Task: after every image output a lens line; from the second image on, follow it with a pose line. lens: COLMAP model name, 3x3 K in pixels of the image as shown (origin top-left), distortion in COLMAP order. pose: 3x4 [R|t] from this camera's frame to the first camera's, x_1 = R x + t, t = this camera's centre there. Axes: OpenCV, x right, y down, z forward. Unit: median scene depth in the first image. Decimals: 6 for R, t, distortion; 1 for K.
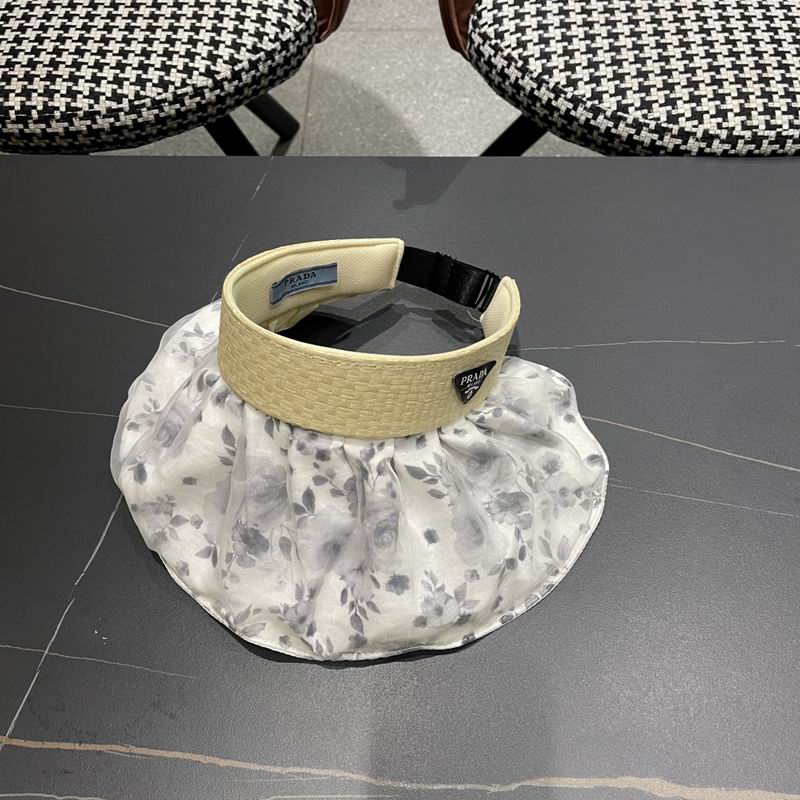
lens RADIAL K [[849.1, 0, 399.1], [0, 849.1, 412.1], [0, 0, 1]] dist [0.073373, -0.111676]
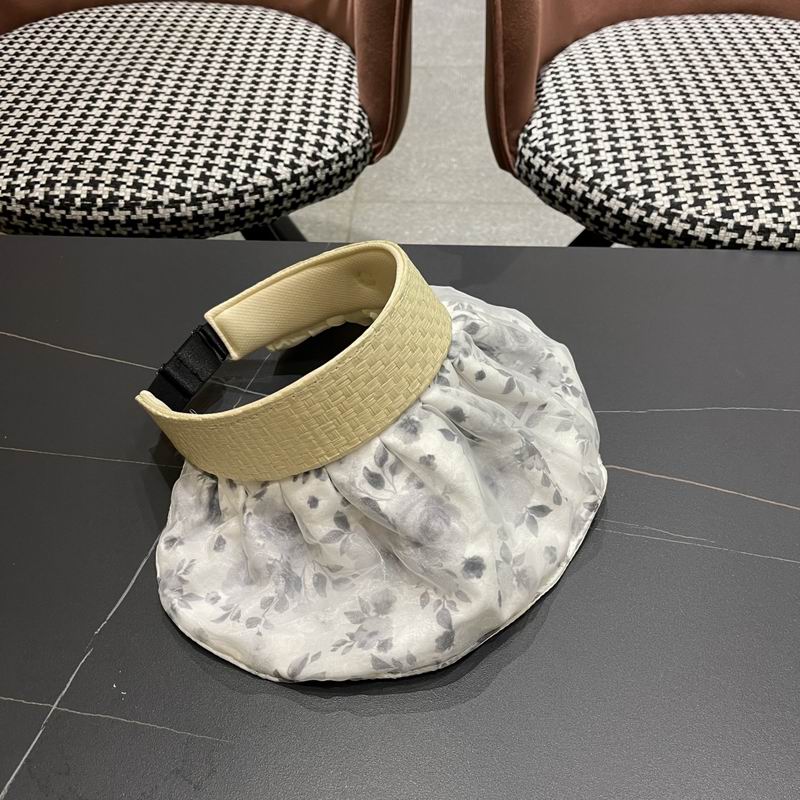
lens RADIAL K [[854.9, 0, 391.1], [0, 854.9, 403.1], [0, 0, 1]] dist [-0.002074, 0.054463]
pose [[0.999412, 0.029357, -0.017704, -0.049168], [-0.032884, 0.966903, -0.253018, 0.132307], [0.009691, 0.253451, 0.967300, 0.071814]]
